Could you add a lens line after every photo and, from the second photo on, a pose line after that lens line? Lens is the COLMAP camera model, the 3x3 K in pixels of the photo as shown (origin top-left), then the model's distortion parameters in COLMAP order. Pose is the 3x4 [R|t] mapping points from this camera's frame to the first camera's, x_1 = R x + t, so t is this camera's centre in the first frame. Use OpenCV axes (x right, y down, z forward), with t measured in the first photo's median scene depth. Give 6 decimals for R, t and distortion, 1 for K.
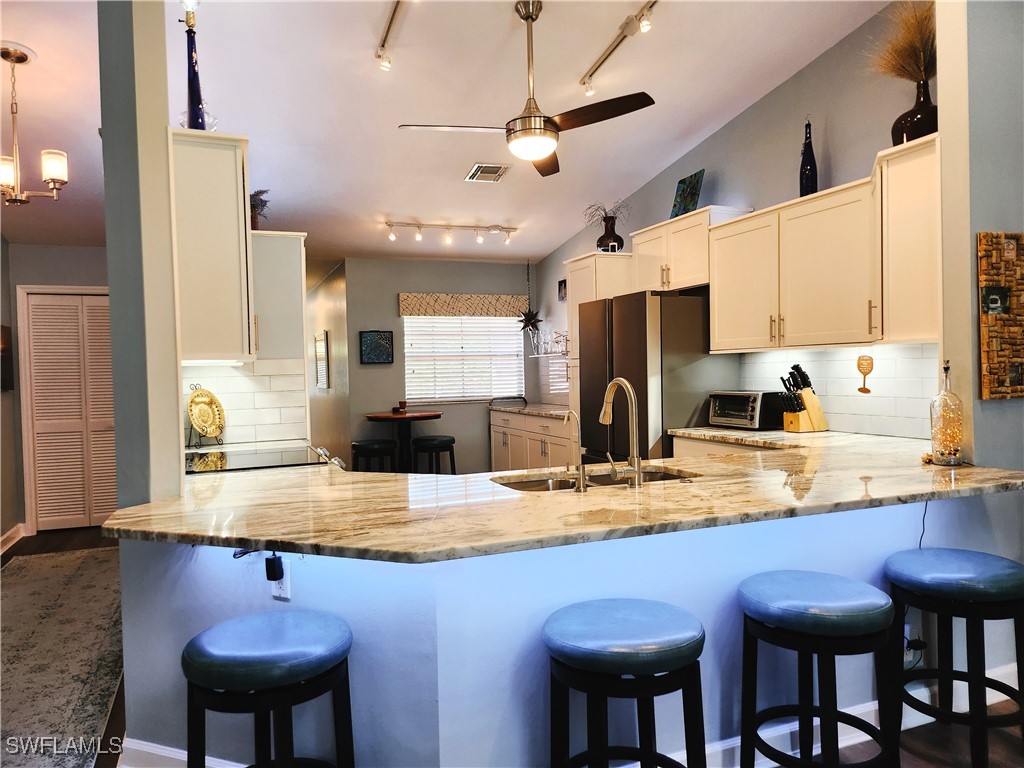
lens RADIAL K [[708.3, 0, 512.0], [0, 708.3, 384.0], [0, 0, 1]] dist [0.046155, -0.001492]
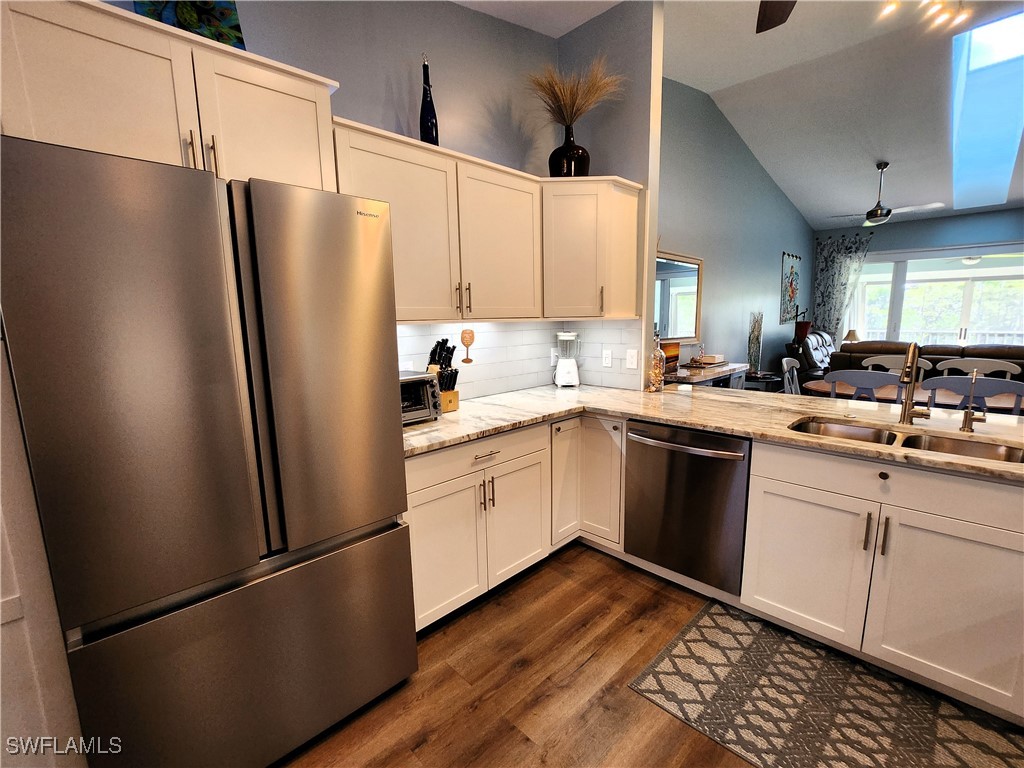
lens RADIAL K [[456.9, 0, 509.6], [0, 456.9, 391.1], [0, 0, 1]] dist [-0.018678, 0.000902]
pose [[-0.382896, -0.117319, 0.916312, -0.157353], [0.048495, 0.987983, 0.146759, -0.037291], [-0.922518, 0.100630, -0.372605, 0.985680]]
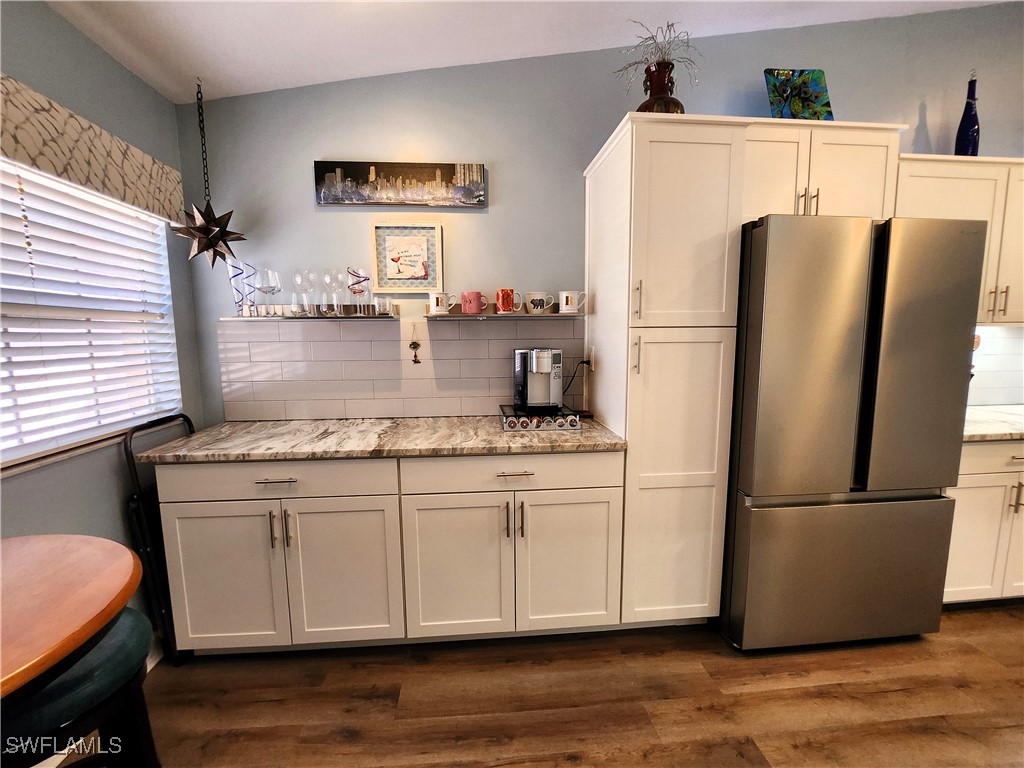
lens RADIAL K [[456.9, 0, 509.6], [0, 456.9, 391.1], [0, 0, 1]] dist [-0.018678, 0.000902]
pose [[0.294504, -0.101492, 0.950246, -0.298079], [0.023423, 0.994812, 0.098992, -0.030491], [-0.955363, -0.006896, 0.295353, 1.195532]]
